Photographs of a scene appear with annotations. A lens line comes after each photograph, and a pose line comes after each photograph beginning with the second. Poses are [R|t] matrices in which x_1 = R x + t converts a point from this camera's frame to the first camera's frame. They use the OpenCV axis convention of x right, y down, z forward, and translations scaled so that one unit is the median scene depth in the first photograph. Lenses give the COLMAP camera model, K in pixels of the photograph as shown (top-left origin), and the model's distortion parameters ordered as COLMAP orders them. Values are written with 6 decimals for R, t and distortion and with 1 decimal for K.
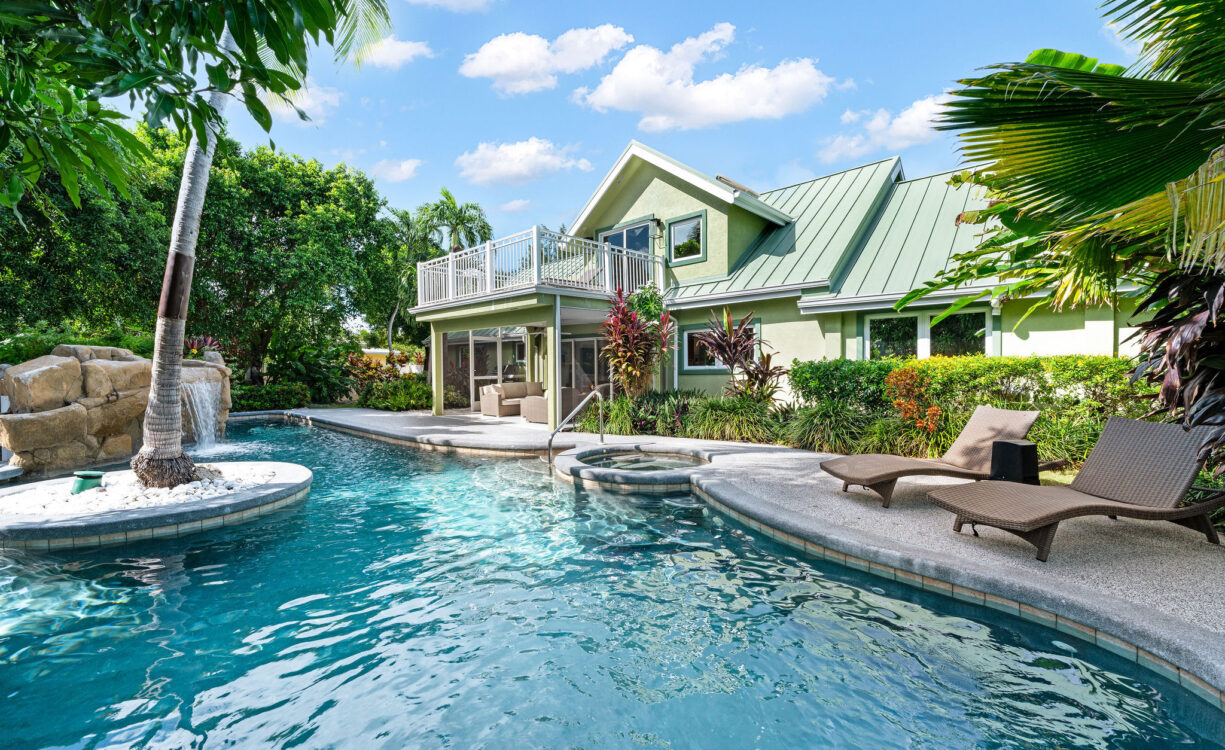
lens RADIAL K [[499.8, 0, 613.3], [0, 499.8, 370.3], [0, 0, 1]] dist [0.003522, -0.000359]
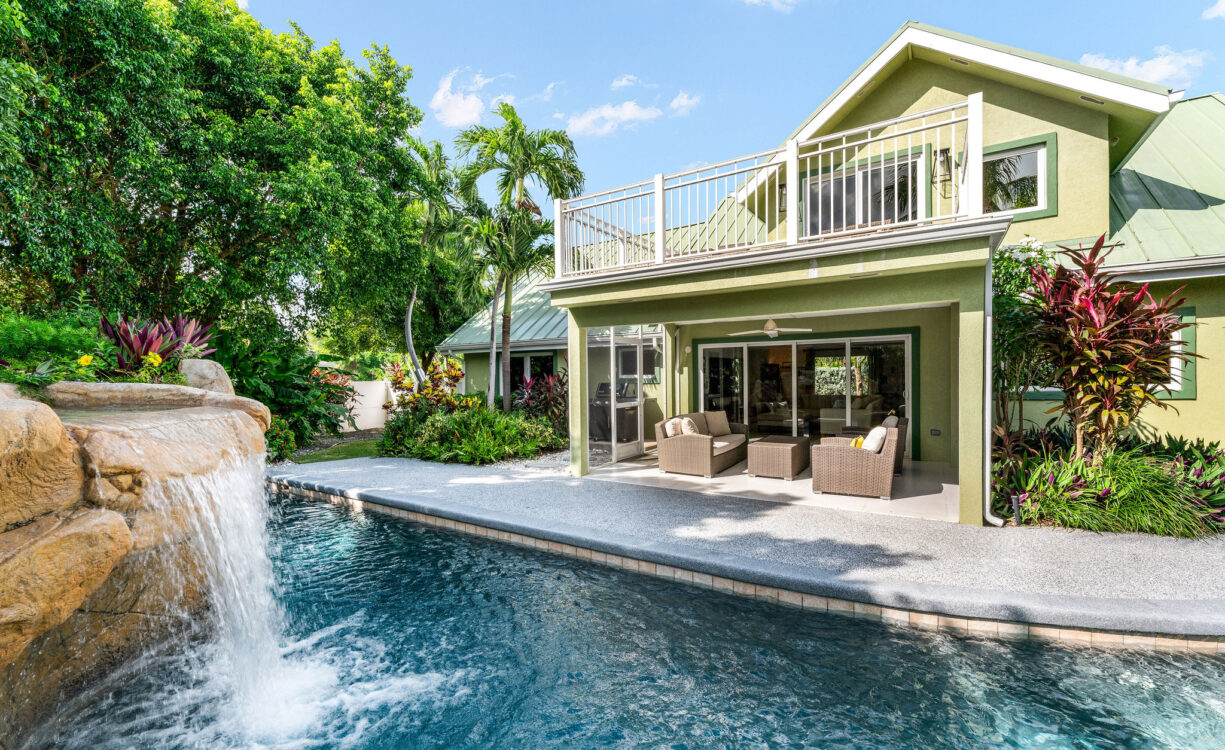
lens RADIAL K [[499.8, 0, 605.7], [0, 499.8, 382.0], [0, 0, 1]] dist [0.003522, -0.000359]
pose [[0.982153, -0.006041, 0.187985, -0.440913], [0.006124, 0.999981, 0.000141, -0.014834], [-0.187982, 0.001013, 0.982172, 0.450336]]
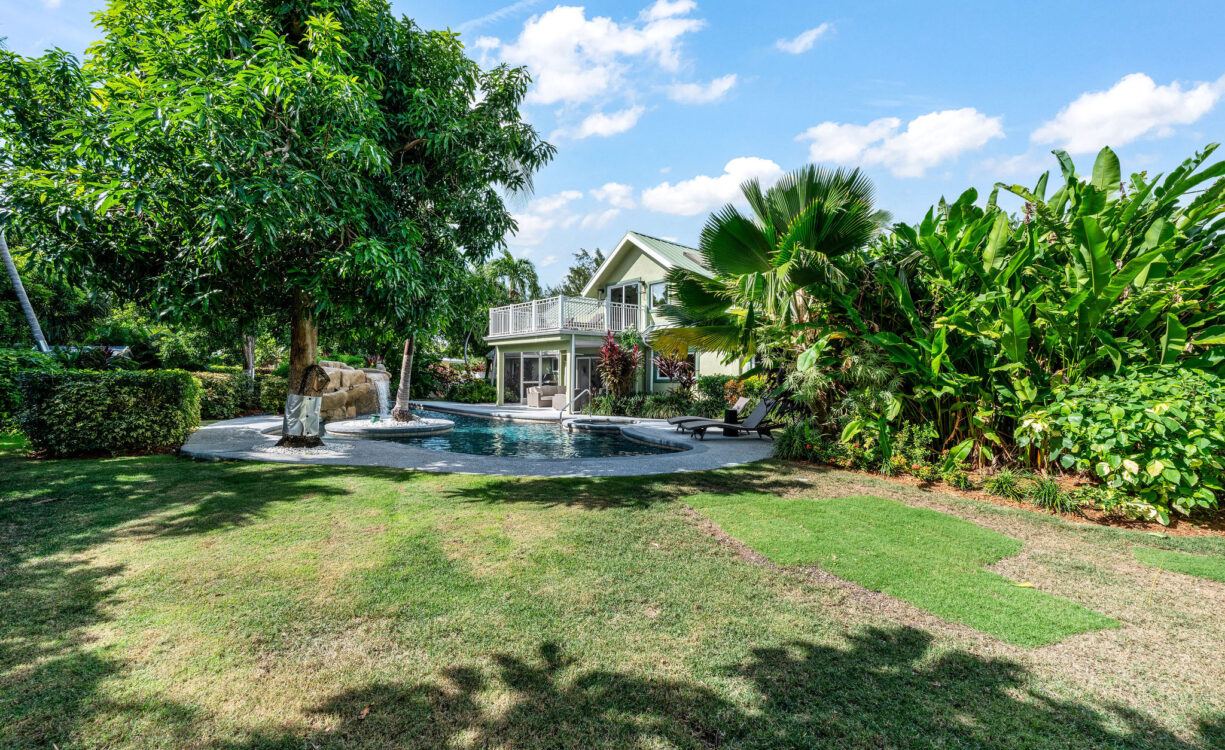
lens RADIAL K [[499.8, 0, 616.5], [0, 499.8, 374.3], [0, 0, 1]] dist [0.003522, -0.000359]
pose [[0.996295, 0.019103, -0.083853, 0.140839], [-0.019897, 0.999765, -0.008650, -0.001523], [0.083668, 0.010286, 0.996441, -0.528613]]
